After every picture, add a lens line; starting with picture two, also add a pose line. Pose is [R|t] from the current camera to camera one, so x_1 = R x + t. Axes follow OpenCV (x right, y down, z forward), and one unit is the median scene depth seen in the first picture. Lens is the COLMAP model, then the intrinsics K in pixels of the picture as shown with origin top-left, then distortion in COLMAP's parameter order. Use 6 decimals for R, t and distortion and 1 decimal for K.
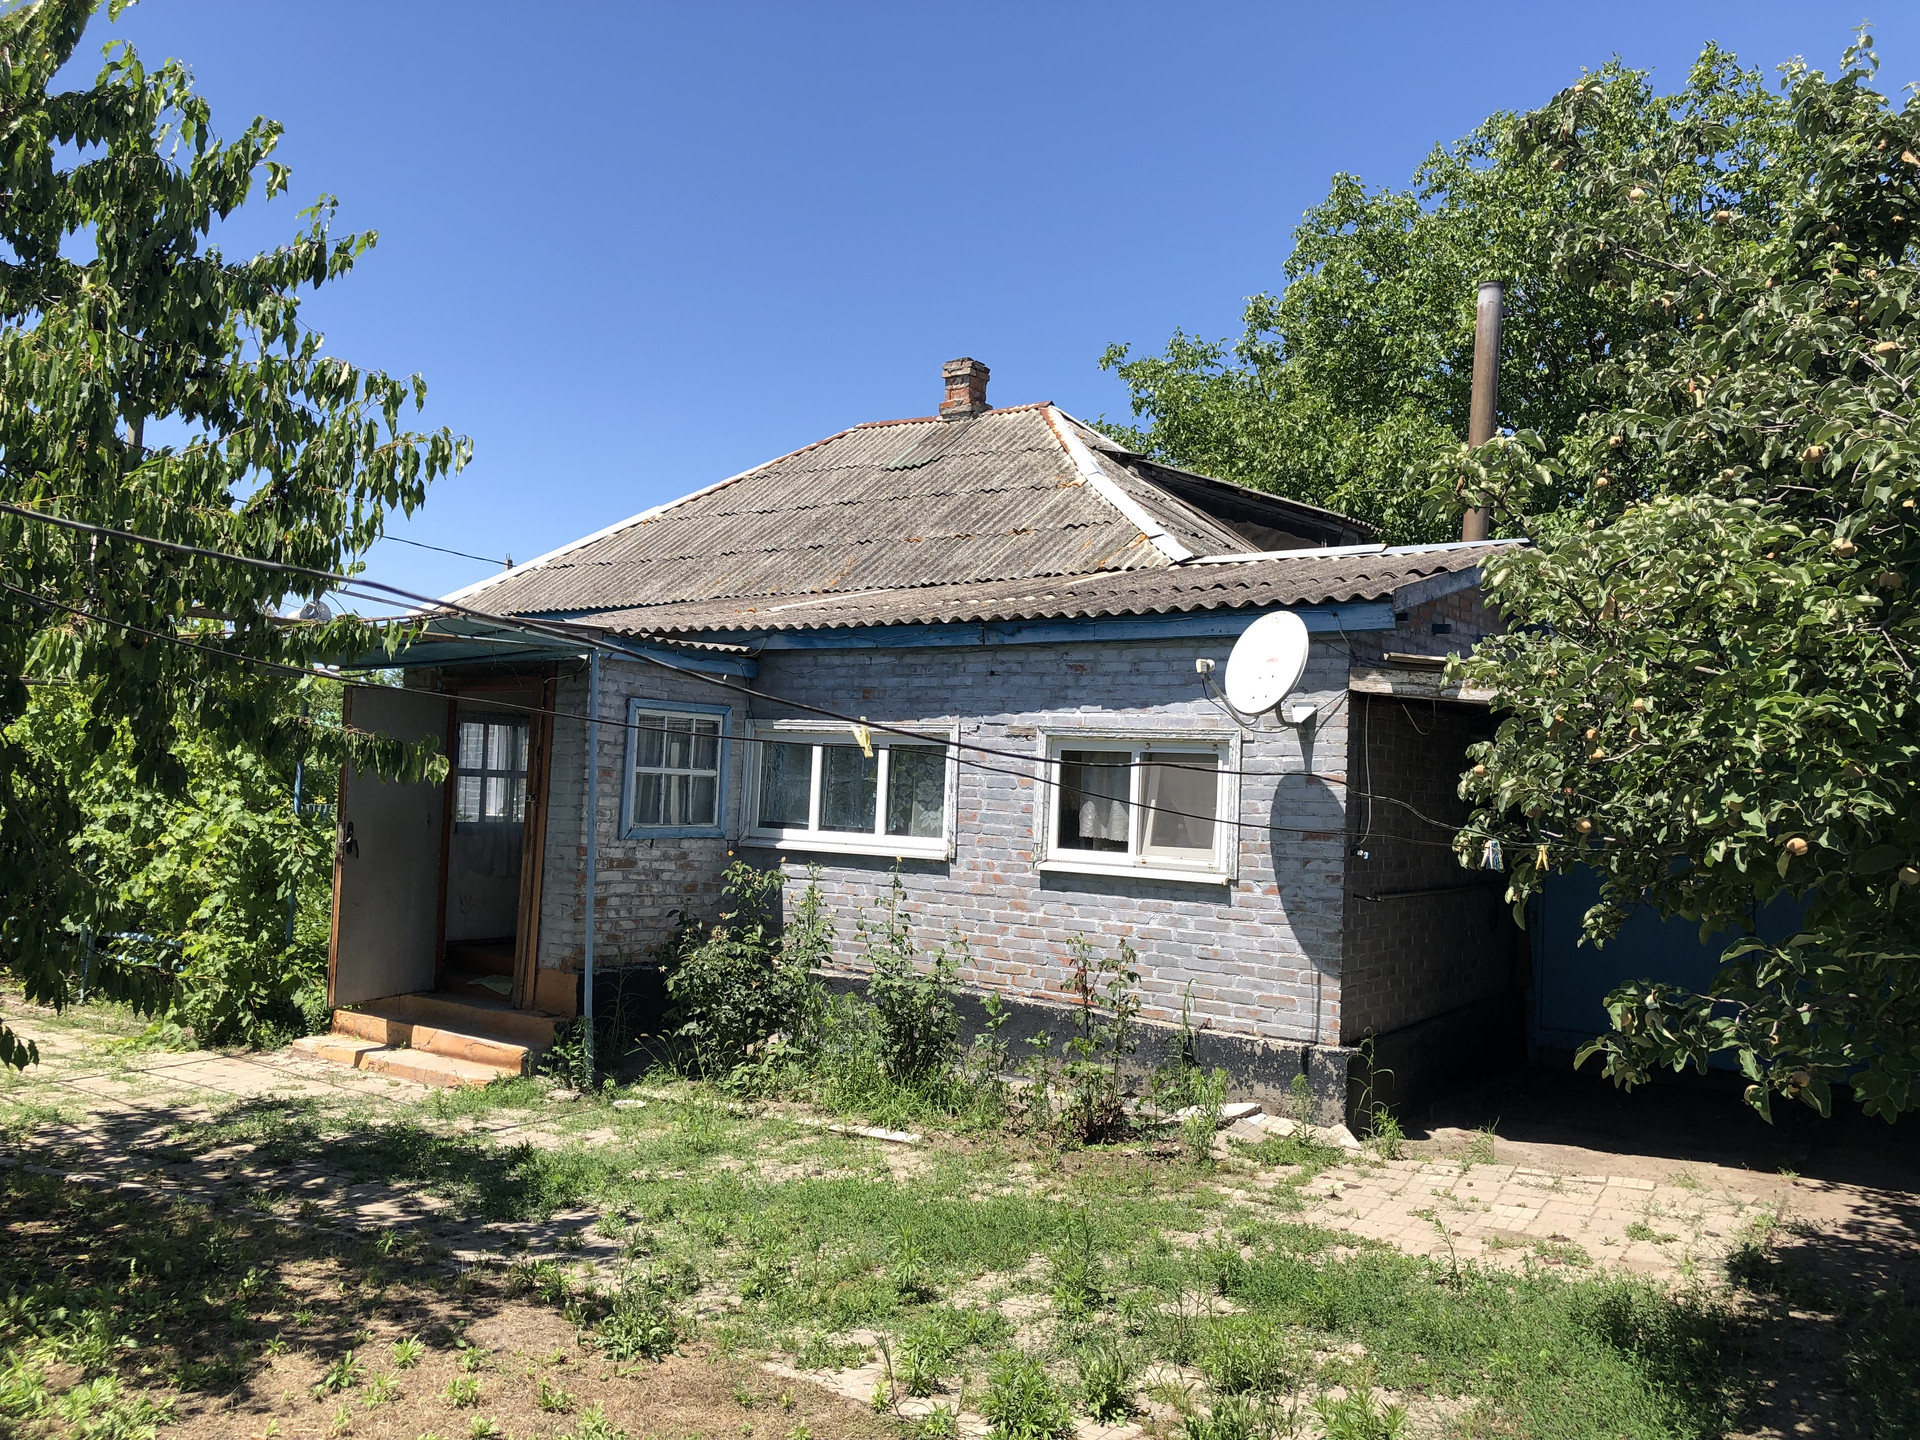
lens RADIAL K [[1525.5, 0, 964.9], [0, 1525.5, 703.7], [0, 0, 1]] dist [-0.000051, -0.011256]
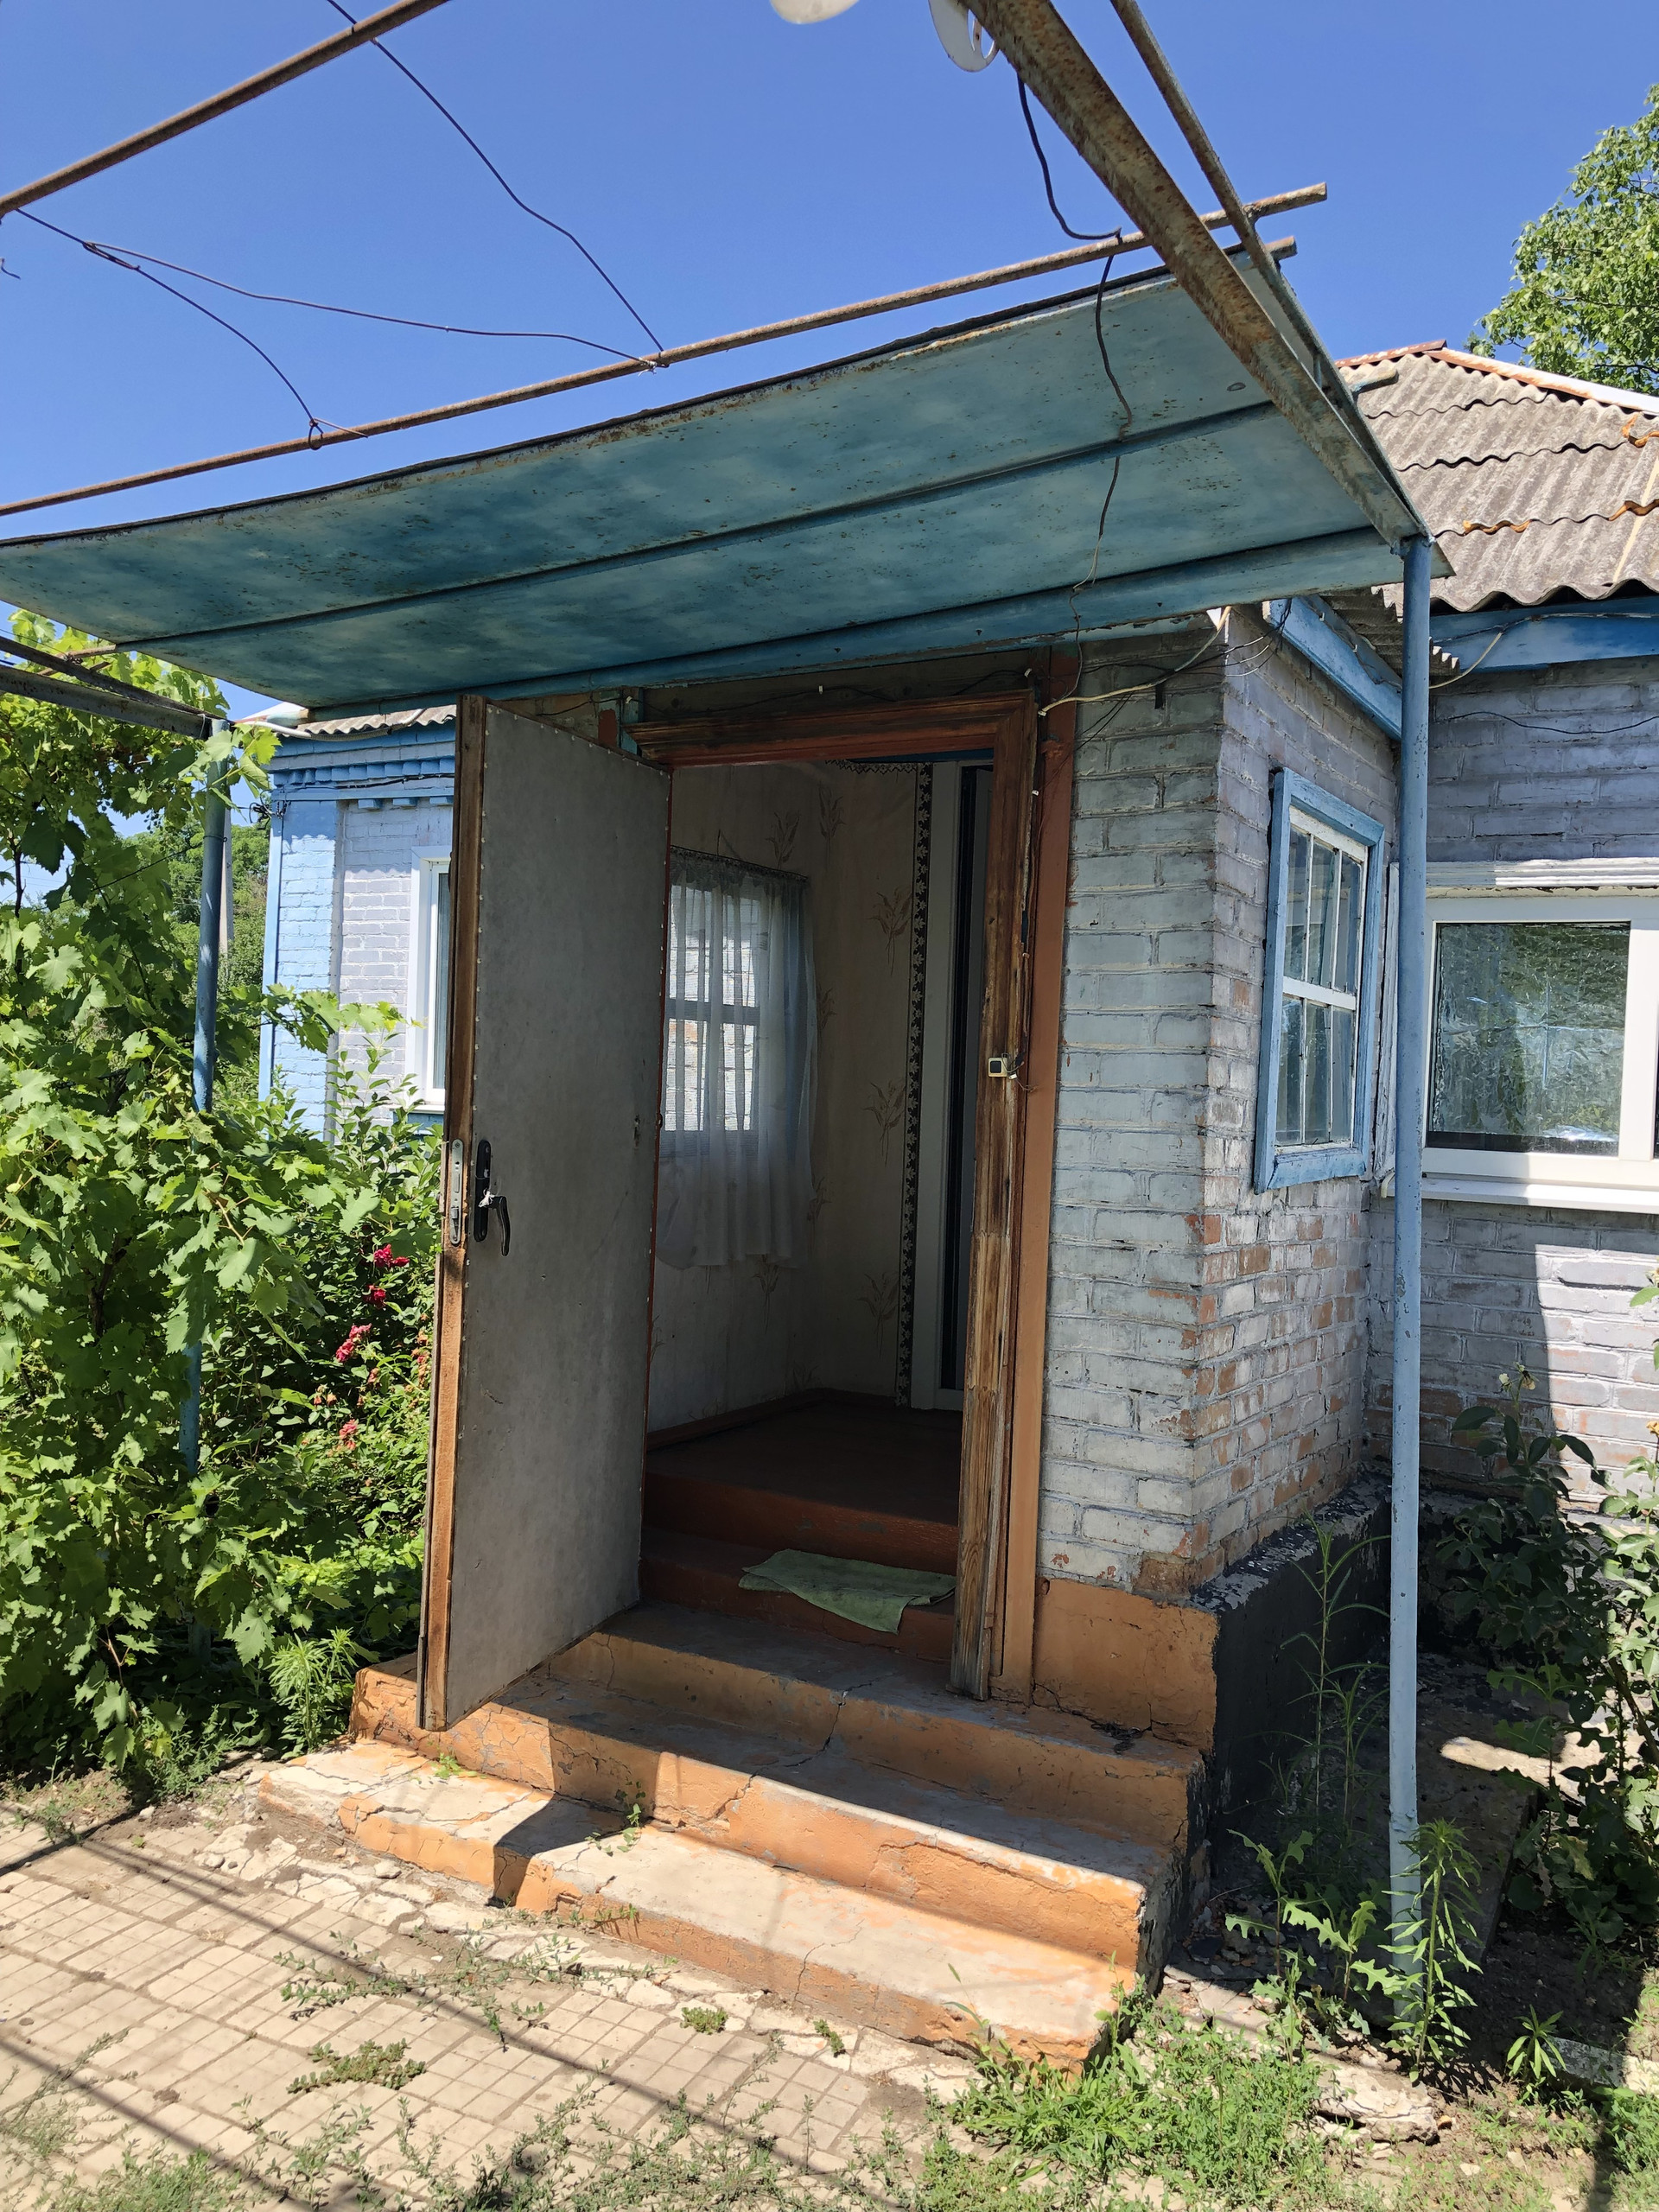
lens RADIAL K [[1757.5, 0, 829.5], [0, 1757.5, 1106.0], [0, 0, 1]] dist [-0.000051, -0.011256]
pose [[0.997175, 0.001055, 0.075111, -0.330742], [-0.006384, 0.997475, 0.070736, 0.041448], [-0.074846, -0.071015, 0.994663, 0.589871]]
